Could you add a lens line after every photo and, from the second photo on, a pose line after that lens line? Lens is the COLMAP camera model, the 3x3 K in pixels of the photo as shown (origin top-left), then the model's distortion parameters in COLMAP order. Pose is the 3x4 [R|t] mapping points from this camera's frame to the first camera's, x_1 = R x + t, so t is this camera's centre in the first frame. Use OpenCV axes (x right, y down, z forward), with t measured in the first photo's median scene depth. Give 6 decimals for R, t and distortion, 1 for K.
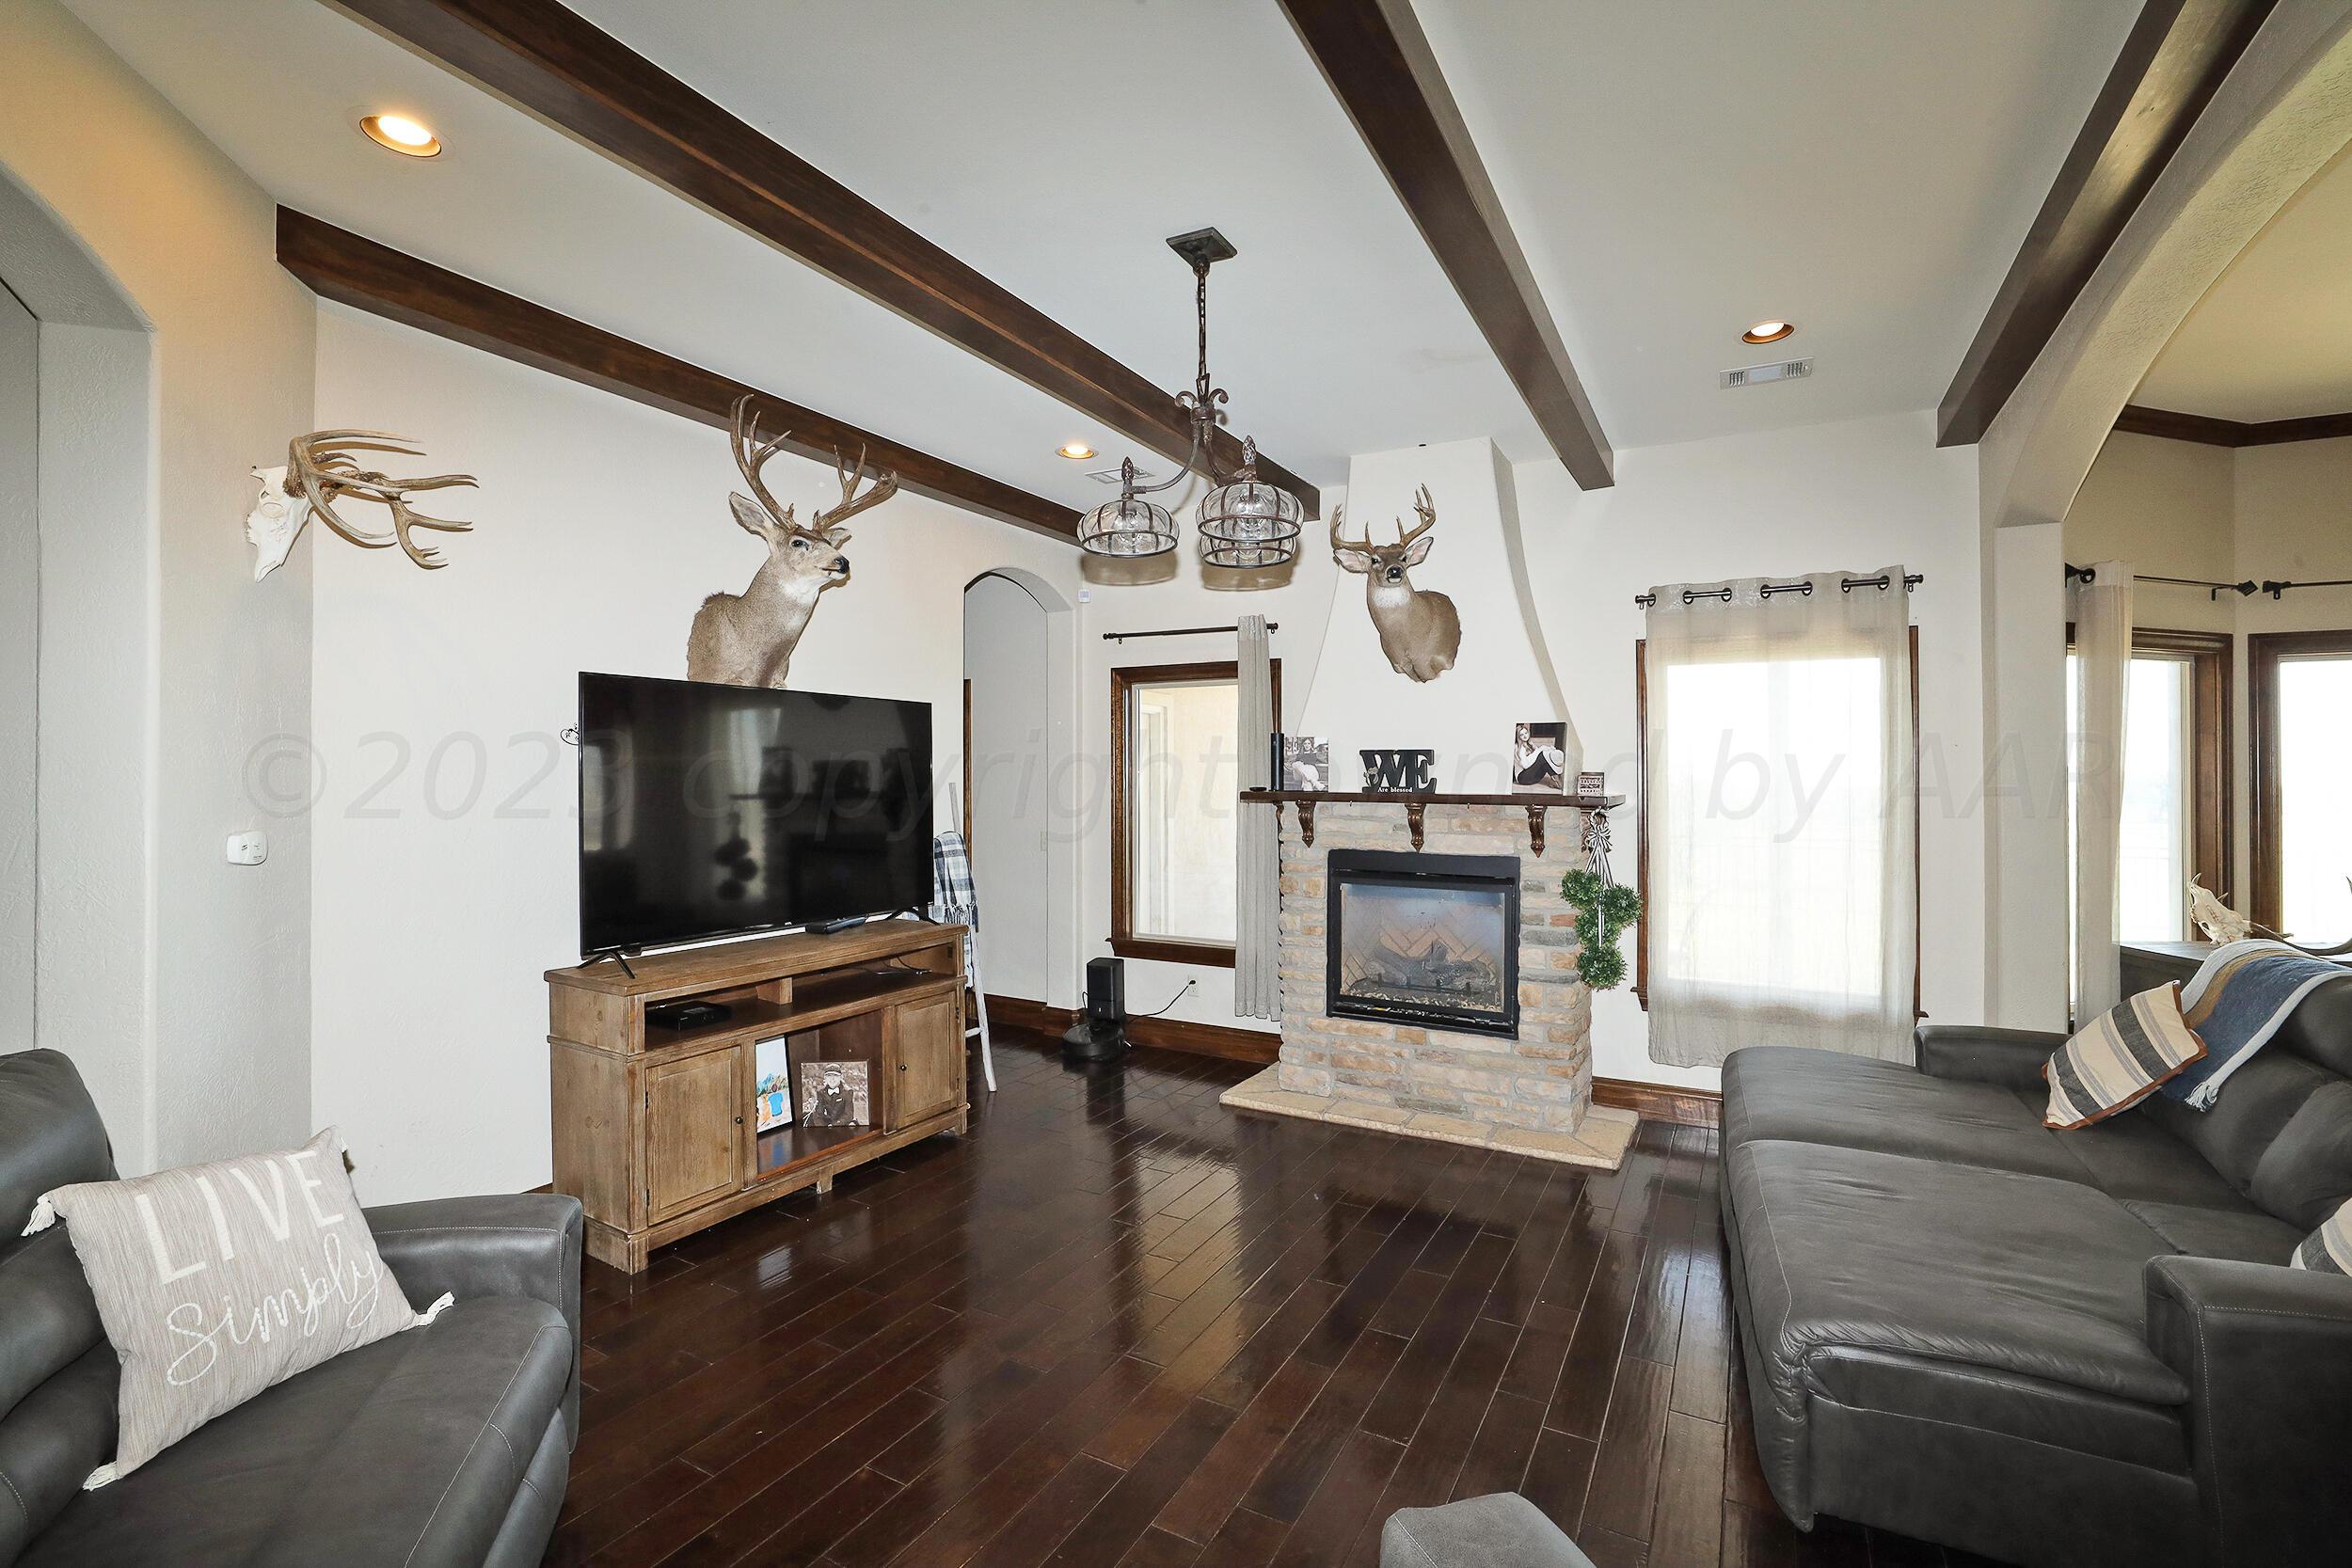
lens RADIAL K [[1056.3, 0, 1176.0], [0, 1056.3, 784.0], [0, 0, 1]] dist [-0.010663, 0.000107]
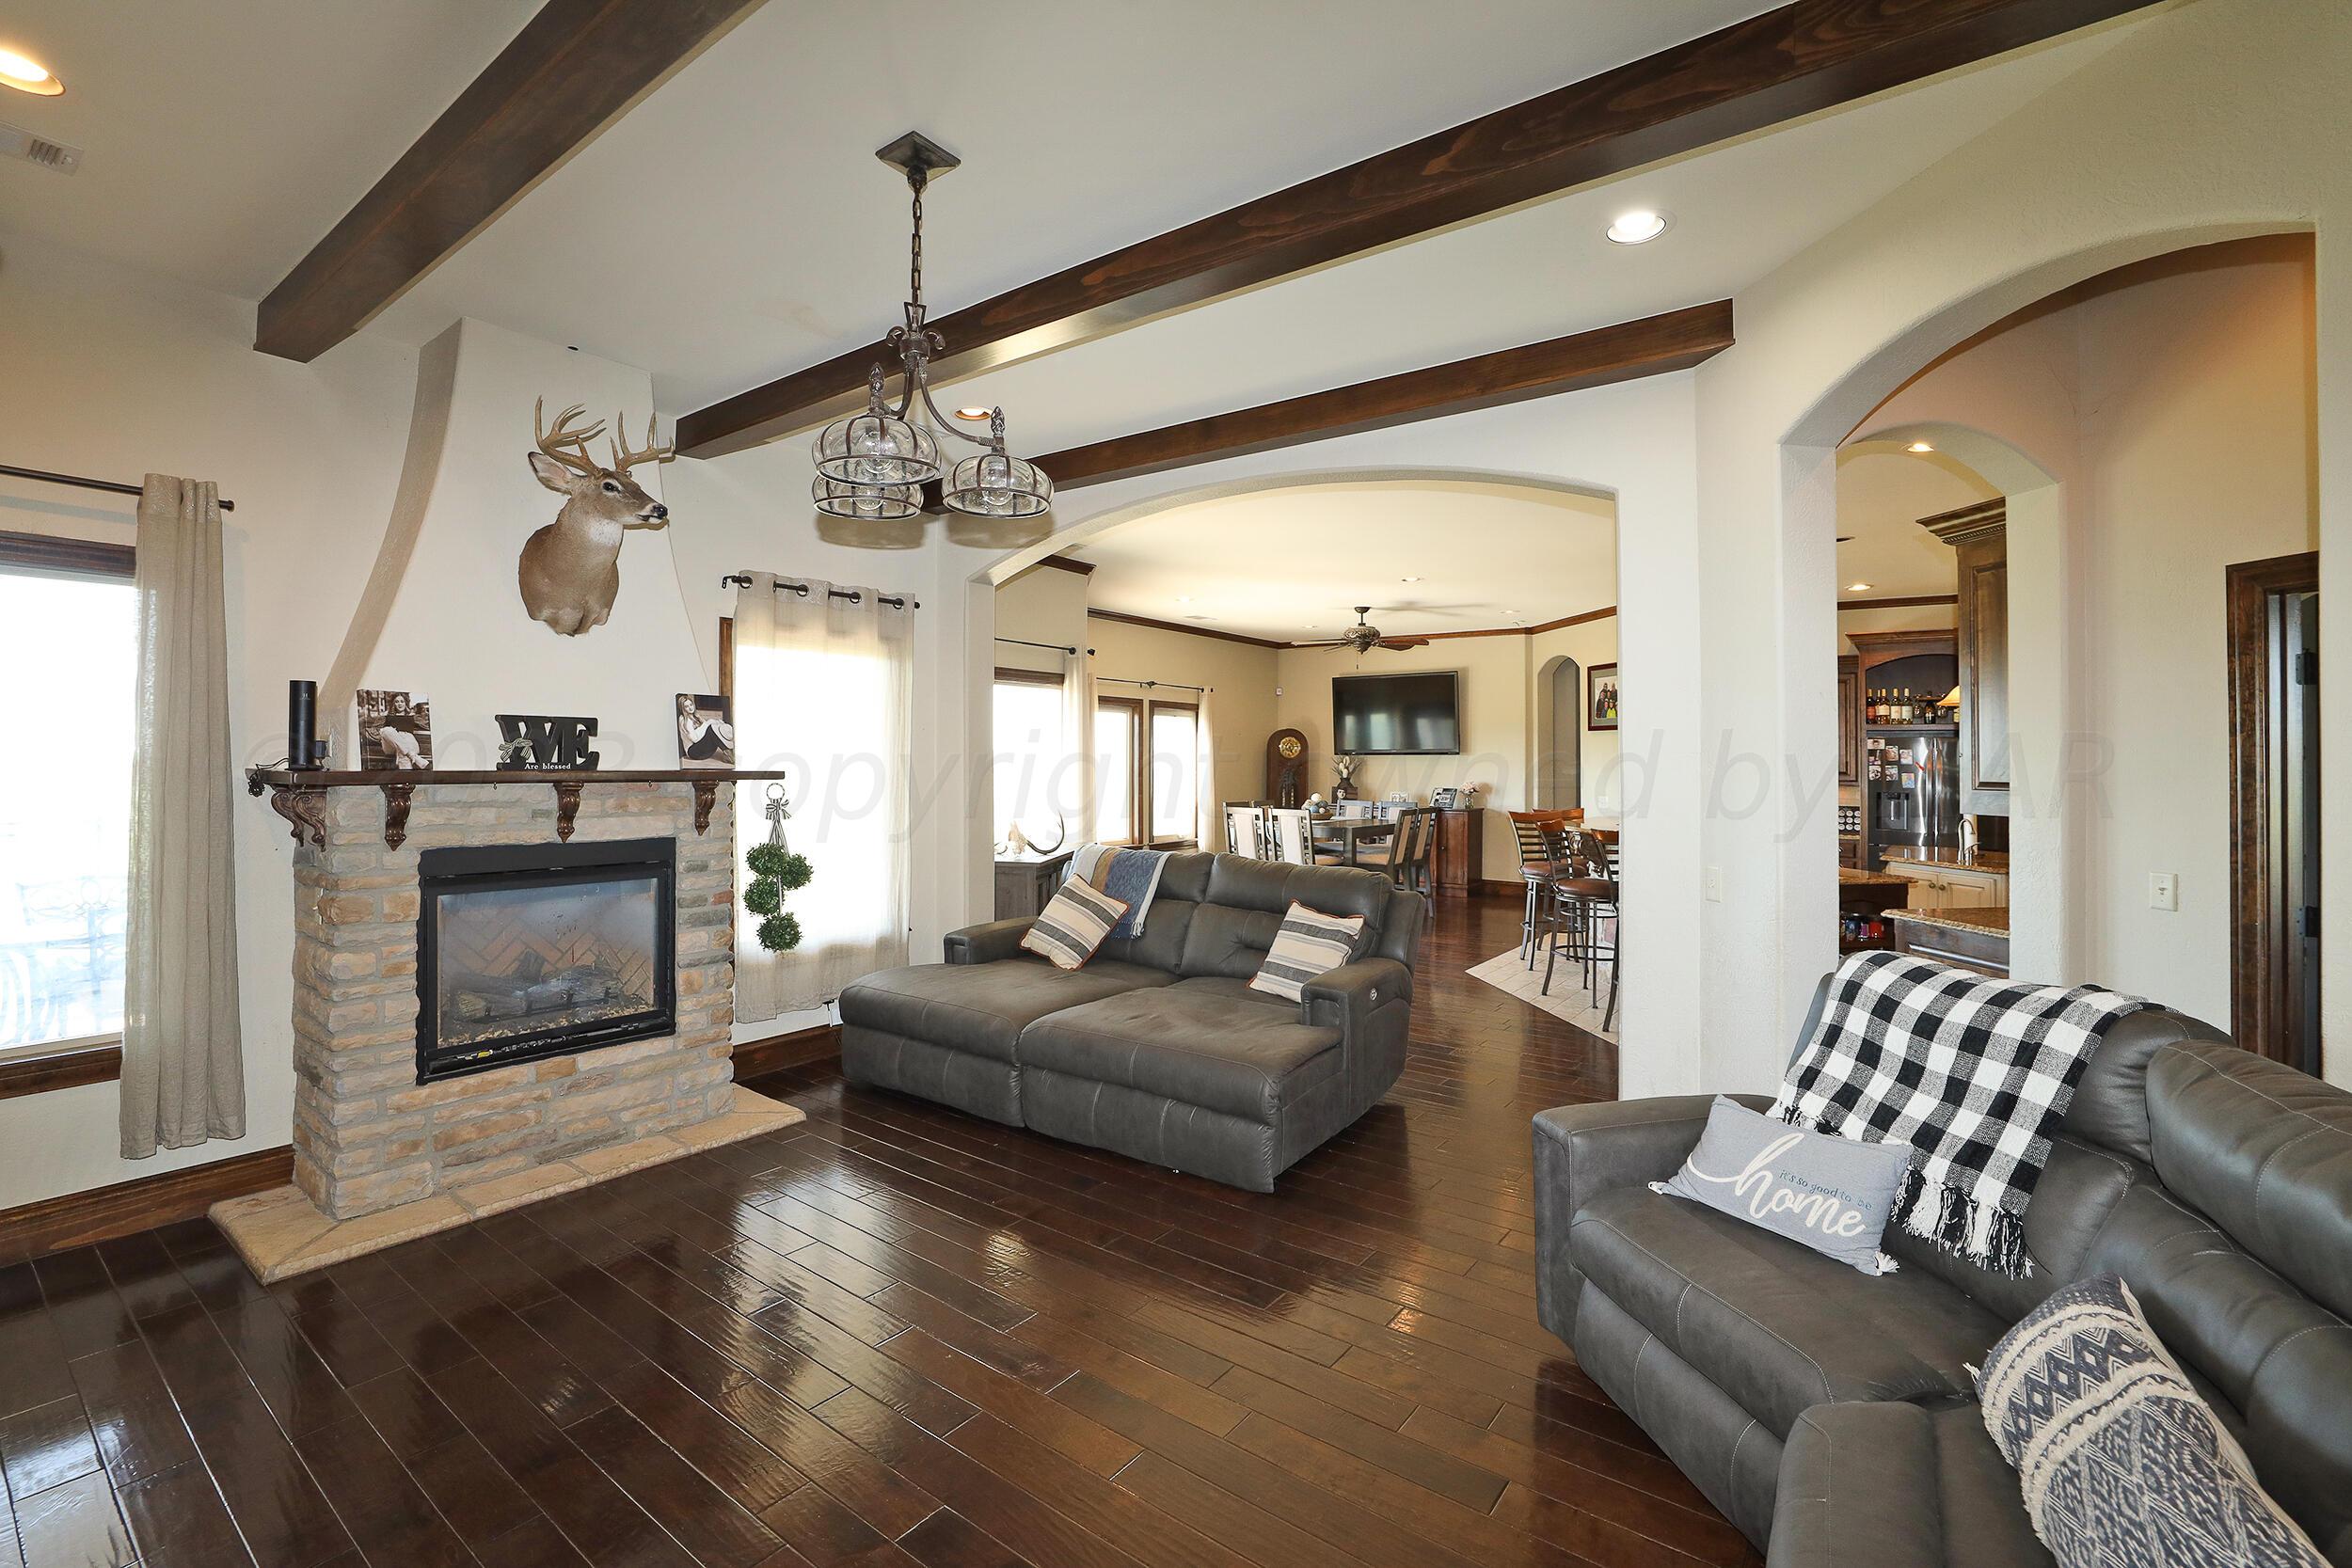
lens RADIAL K [[1031.7, 0, 1214.2], [0, 1031.7, 752.2], [0, 0, 1]] dist [-0.001873, -0.000136]
pose [[0.134056, 0.000326, 0.990974, -0.499933], [-0.005592, 0.999984, 0.000428, -0.008446], [-0.990958, -0.005599, 0.134056, 0.397444]]
